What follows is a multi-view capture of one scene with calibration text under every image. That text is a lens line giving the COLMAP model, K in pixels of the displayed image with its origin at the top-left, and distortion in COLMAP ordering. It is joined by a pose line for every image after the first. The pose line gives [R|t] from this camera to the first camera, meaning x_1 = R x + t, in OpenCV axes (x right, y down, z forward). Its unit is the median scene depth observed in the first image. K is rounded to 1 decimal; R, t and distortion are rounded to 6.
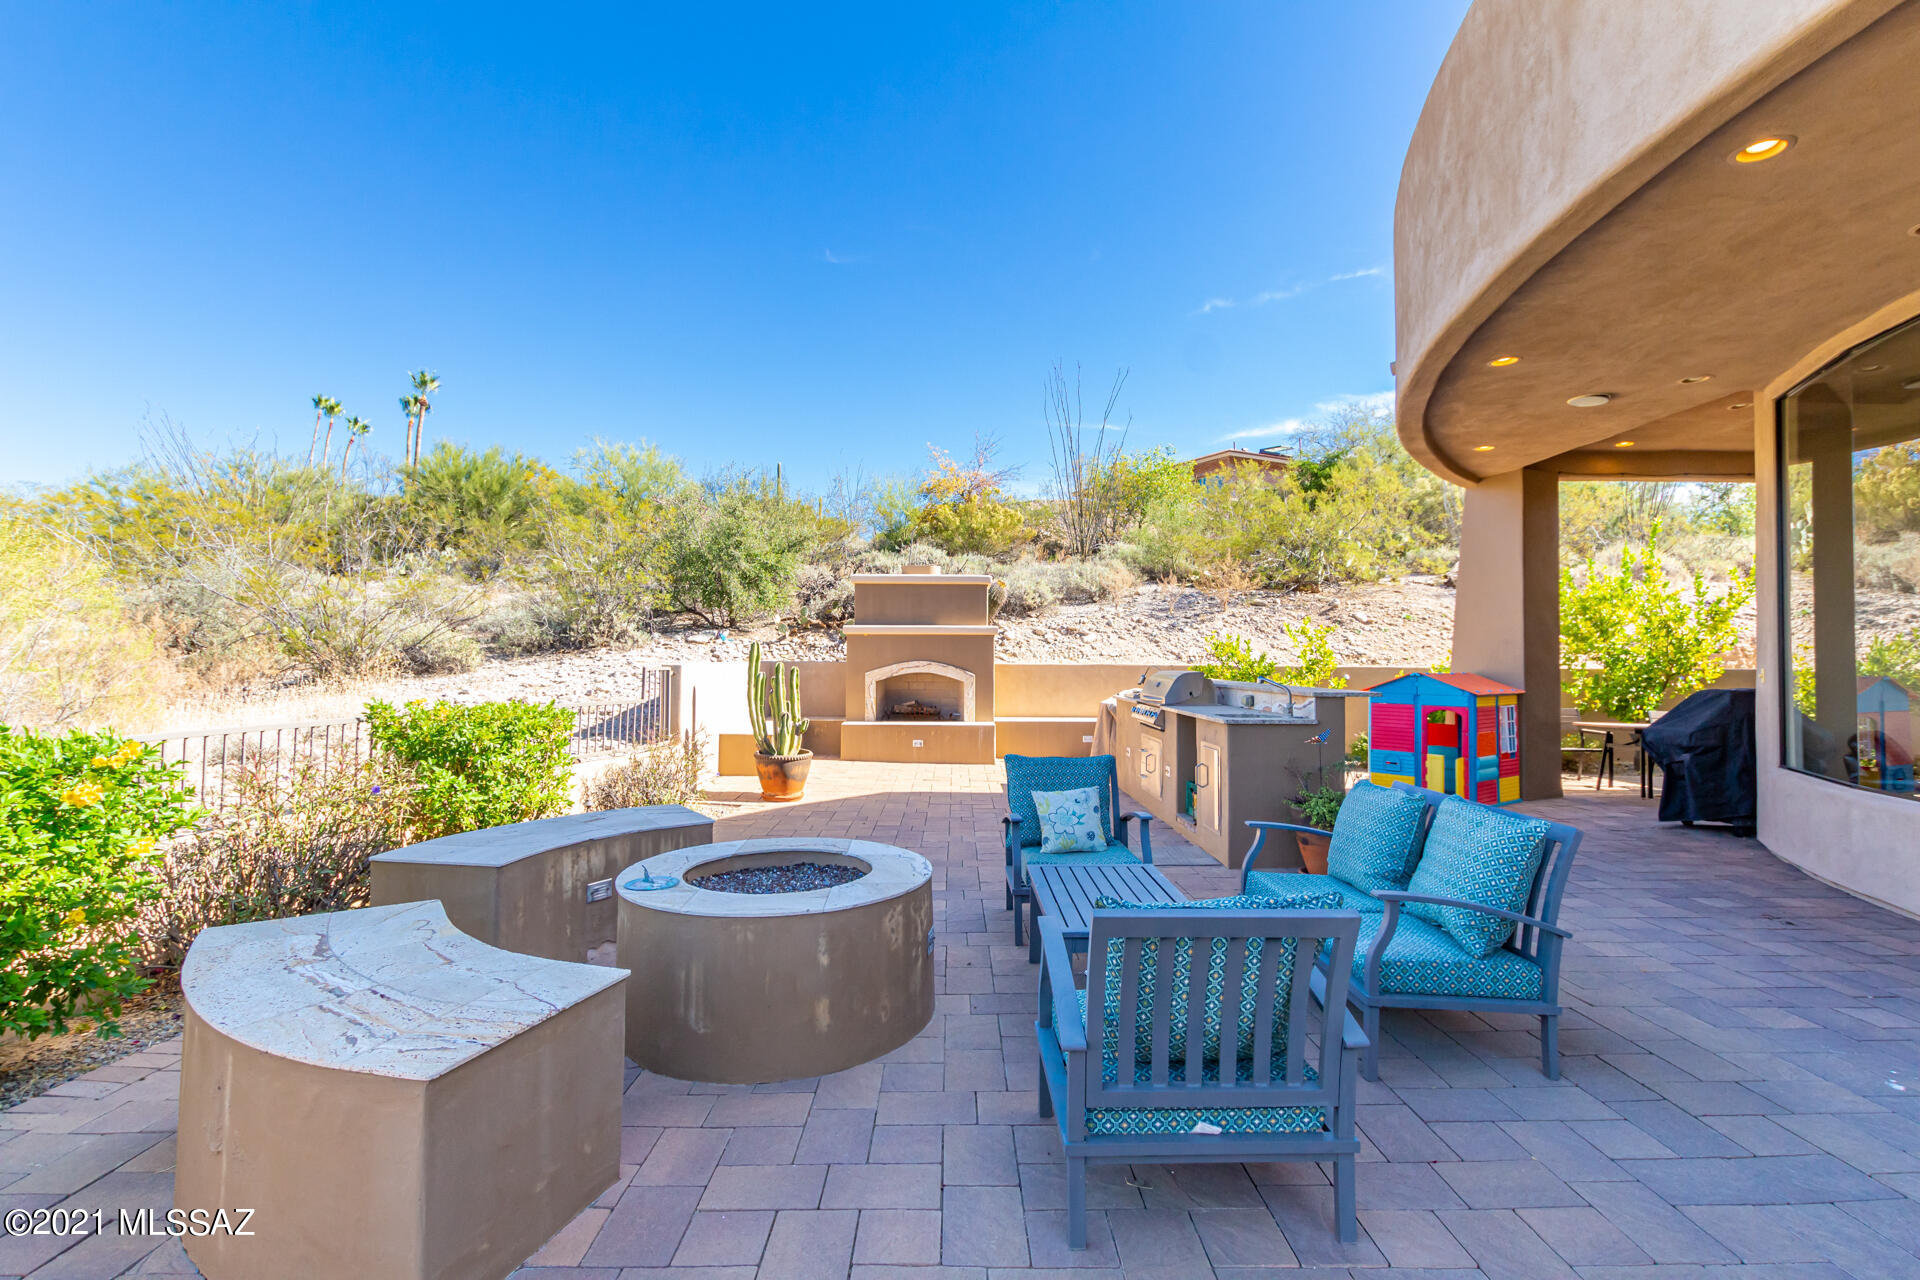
lens RADIAL K [[881.9, 0, 938.1], [0, 881.9, 633.1], [0, 0, 1]] dist [0.003491, -0.000425]
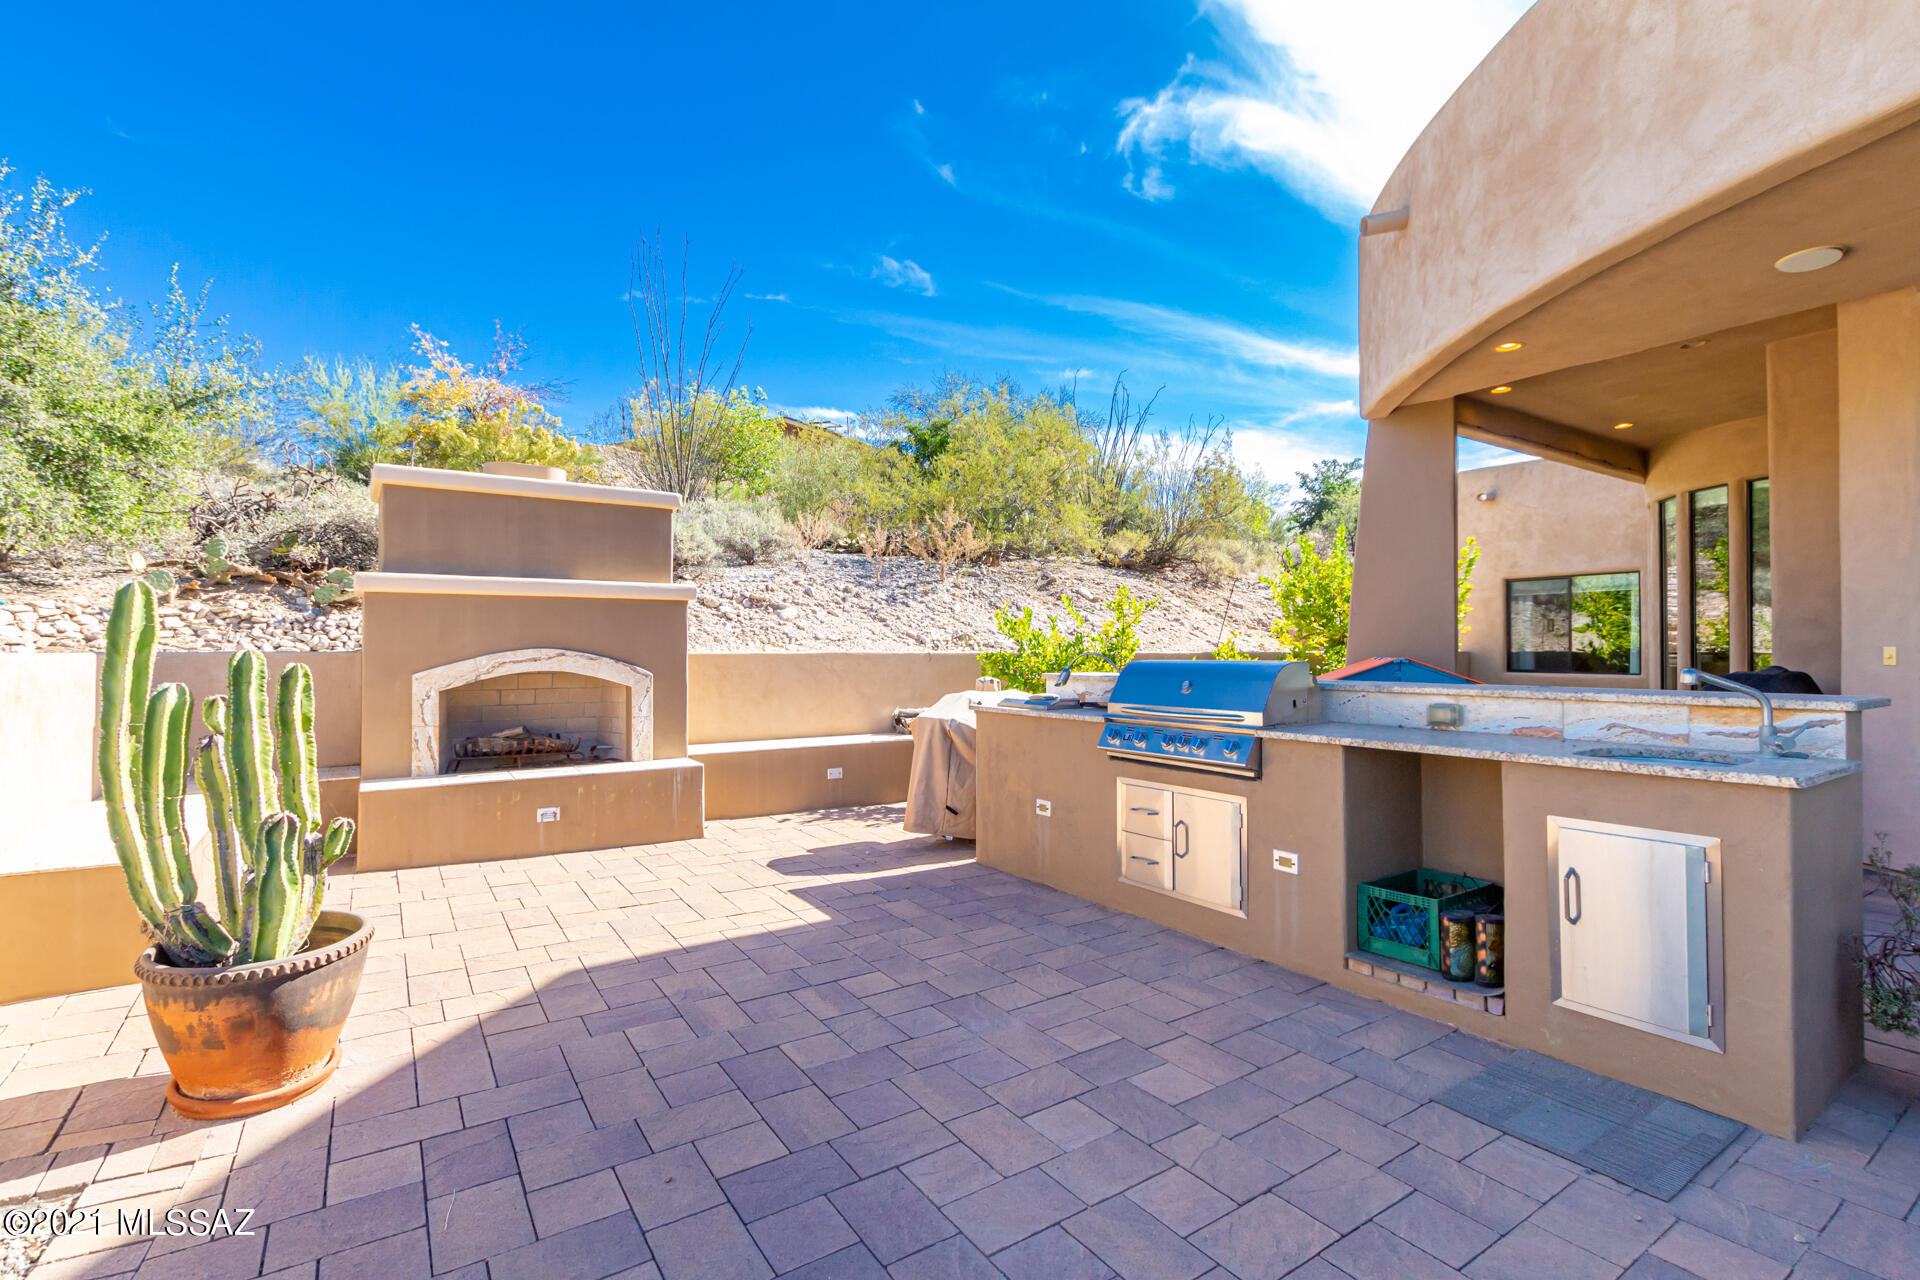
lens RADIAL K [[881.9, 0, 963.5], [0, 881.9, 634.9], [0, 0, 1]] dist [0.003491, -0.000425]
pose [[0.819108, 0.002597, 0.573633, -0.104489], [-0.010482, 0.999891, 0.010441, 0.014555], [-0.573543, -0.014565, 0.819046, 0.413890]]
